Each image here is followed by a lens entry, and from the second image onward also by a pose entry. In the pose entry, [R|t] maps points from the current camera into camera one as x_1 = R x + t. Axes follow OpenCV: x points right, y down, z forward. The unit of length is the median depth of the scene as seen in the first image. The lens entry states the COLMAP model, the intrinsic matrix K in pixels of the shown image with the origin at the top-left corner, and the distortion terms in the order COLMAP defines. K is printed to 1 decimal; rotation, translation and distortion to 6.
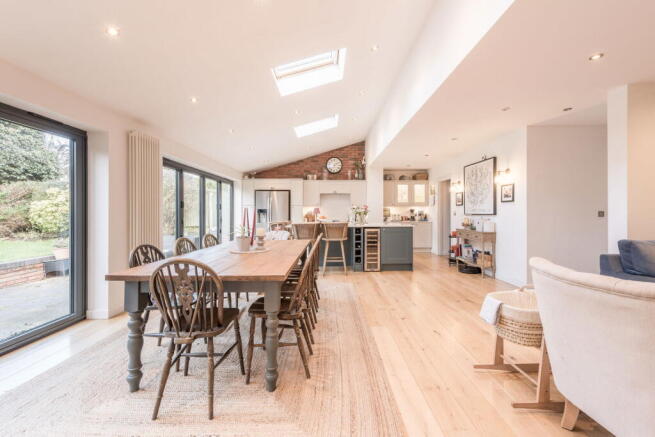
lens RADIAL K [[262.7, 0, 344.0], [0, 262.7, 213.7], [0, 0, 1]] dist [0.009665, -0.002769]
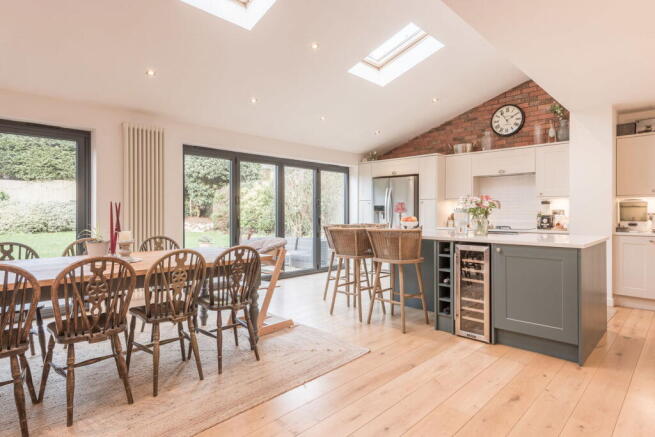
lens RADIAL K [[370.6, 0, 334.2], [0, 370.6, 212.2], [0, 0, 1]] dist [0.005634, -0.006101]
pose [[0.689794, 0.004153, -0.723994, 0.341202], [-0.005862, 0.999983, 0.000151, 0.000218], [0.723982, 0.004140, 0.689806, 0.317270]]
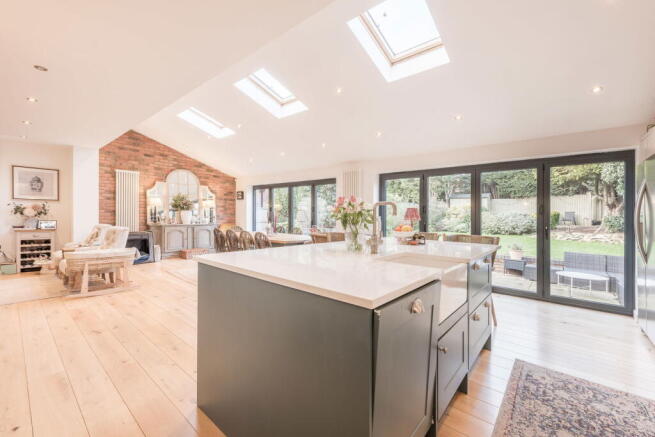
lens RADIAL K [[270.0, 0, 318.6], [0, 270.0, 218.8], [0, 0, 1]] dist [0.005224, -0.003055]
pose [[-0.698803, -0.003252, -0.715307, 0.322188], [-0.020434, 0.999672, 0.015419, -0.005905], [0.715023, 0.025391, -0.698640, 1.110471]]
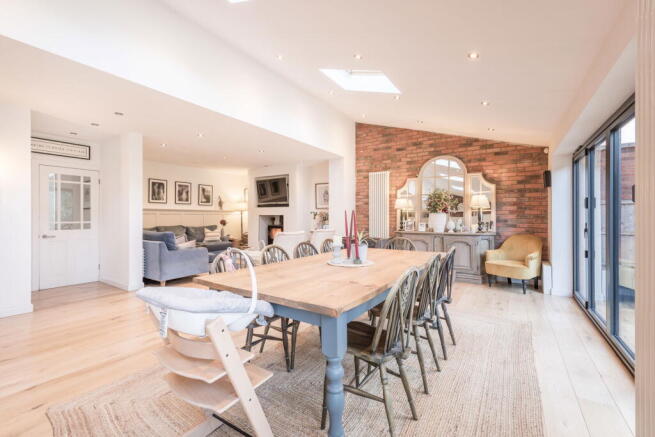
lens RADIAL K [[275.0, 0, 325.9], [0, 275.0, 218.8], [0, 0, 1]] dist [-0.000629, -0.000278]
pose [[-0.811443, -0.004624, 0.584413, -0.345692], [0.001178, 0.999954, 0.009547, -0.002749], [-0.584430, 0.008436, -0.811400, 0.748747]]
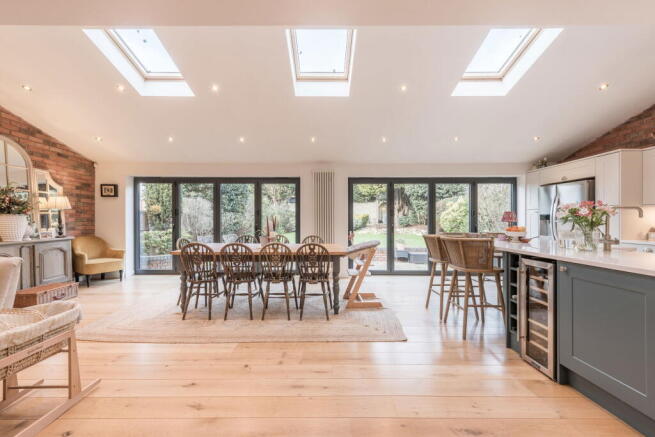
lens RADIAL K [[270.0, 0, 317.9], [0, 270.0, 222.6], [0, 0, 1]] dist [0.005224, -0.003055]
pose [[-0.066004, 0.009635, -0.997773, 0.445640], [-0.002998, 0.999947, 0.009854, -0.002514], [0.997815, 0.003642, -0.065971, 0.582098]]
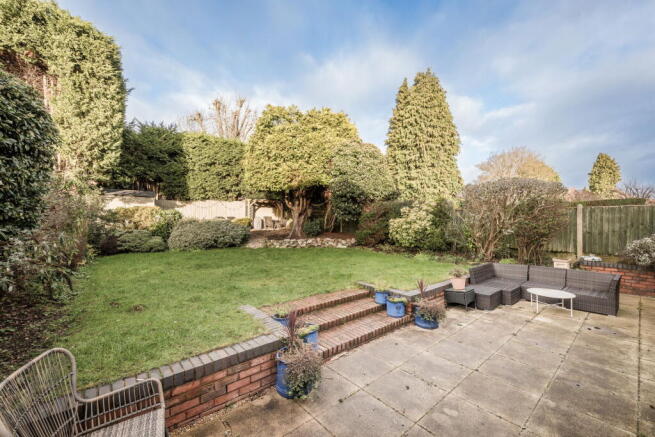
lens RADIAL K [[270.0, 0, 337.1], [0, 270.0, 226.8], [0, 0, 1]] dist [0.005224, -0.003055]
pose [[0.629674, 0.020587, -0.776587, -0.557266], [-0.005571, 0.999743, 0.021986, -0.052921], [0.776840, -0.009518, 0.629626, 0.095209]]
